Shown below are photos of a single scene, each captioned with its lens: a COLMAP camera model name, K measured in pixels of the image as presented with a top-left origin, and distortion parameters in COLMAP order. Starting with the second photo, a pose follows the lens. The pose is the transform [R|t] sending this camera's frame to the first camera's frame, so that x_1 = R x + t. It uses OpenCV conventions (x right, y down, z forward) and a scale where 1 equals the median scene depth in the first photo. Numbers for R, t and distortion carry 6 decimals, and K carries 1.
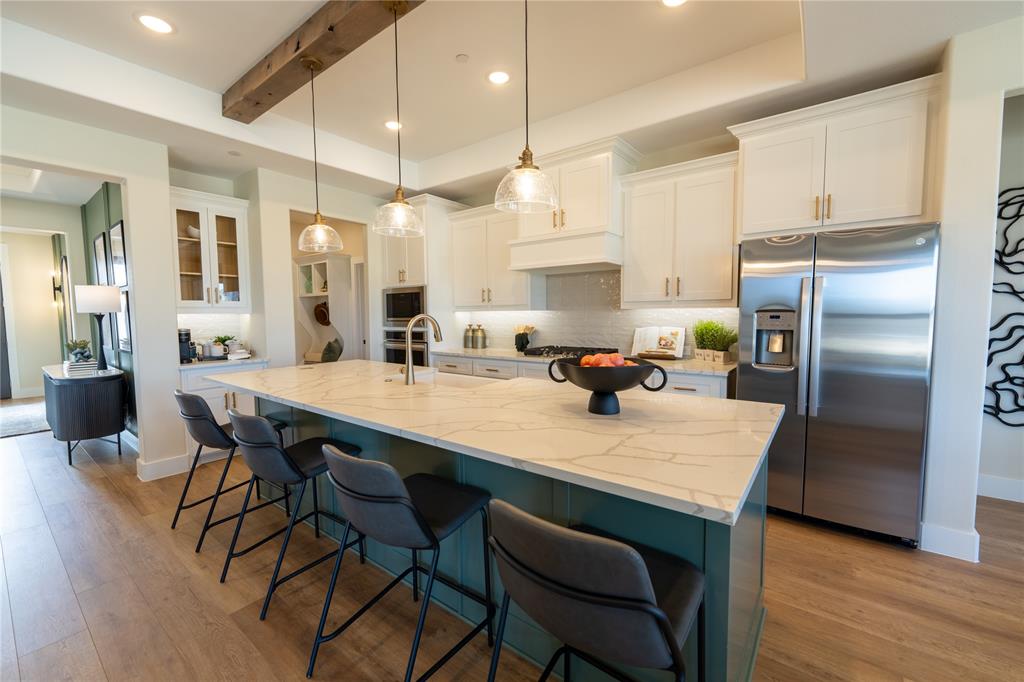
lens RADIAL K [[418.3, 0, 505.3], [0, 418.3, 340.4], [0, 0, 1]] dist [0.001936, -0.000884]
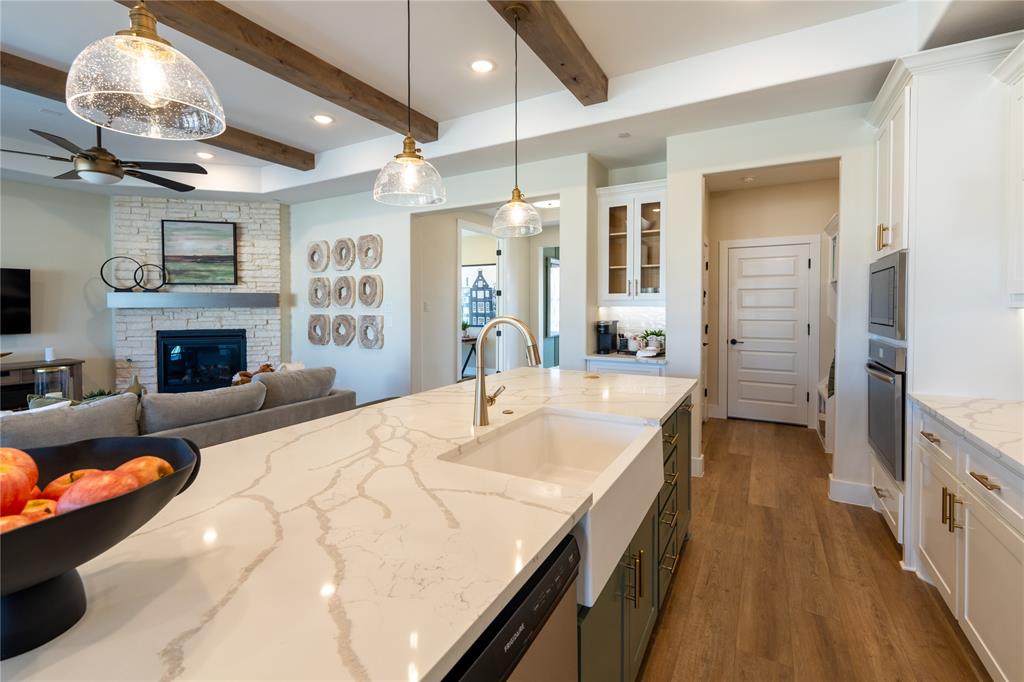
lens RADIAL K [[445.8, 0, 514.3], [0, 445.8, 313.7], [0, 0, 1]] dist [0.000638, -0.000778]
pose [[0.143173, 0.028588, -0.989285, 0.281468], [-0.063914, 0.997763, 0.019583, -0.050420], [0.987632, 0.060426, 0.144680, 0.580619]]
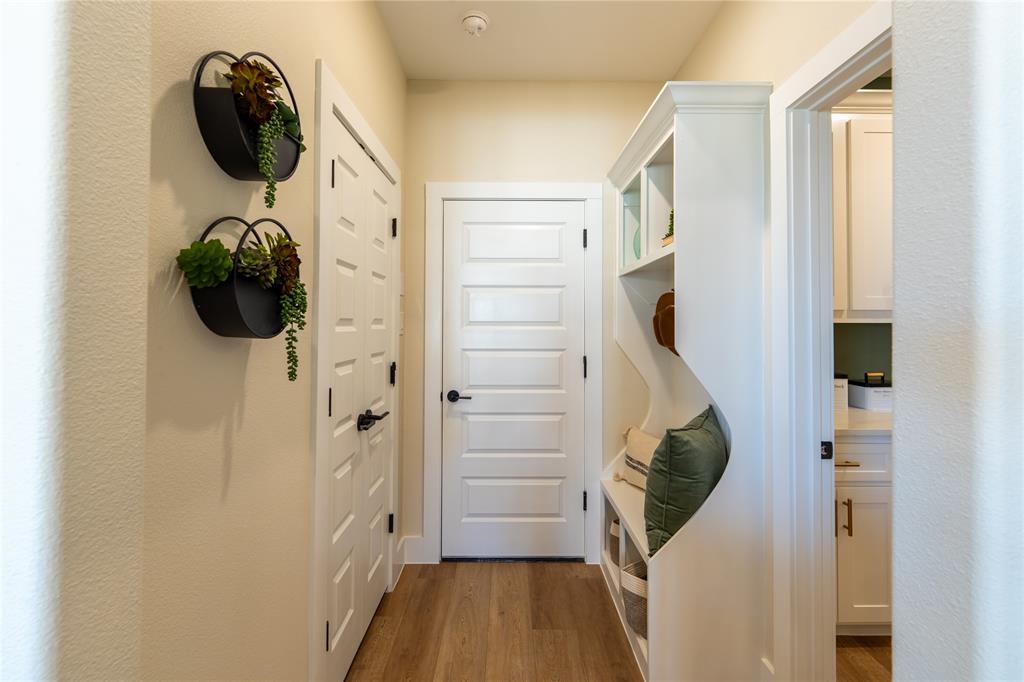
lens RADIAL K [[418.3, 0, 523.5], [0, 418.3, 317.6], [0, 0, 1]] dist [0.001936, -0.000884]
pose [[0.637691, -0.009263, -0.770236, -0.408686], [-0.057854, 0.996527, -0.059883, -0.063208], [0.768116, 0.082748, 0.634941, 1.108726]]
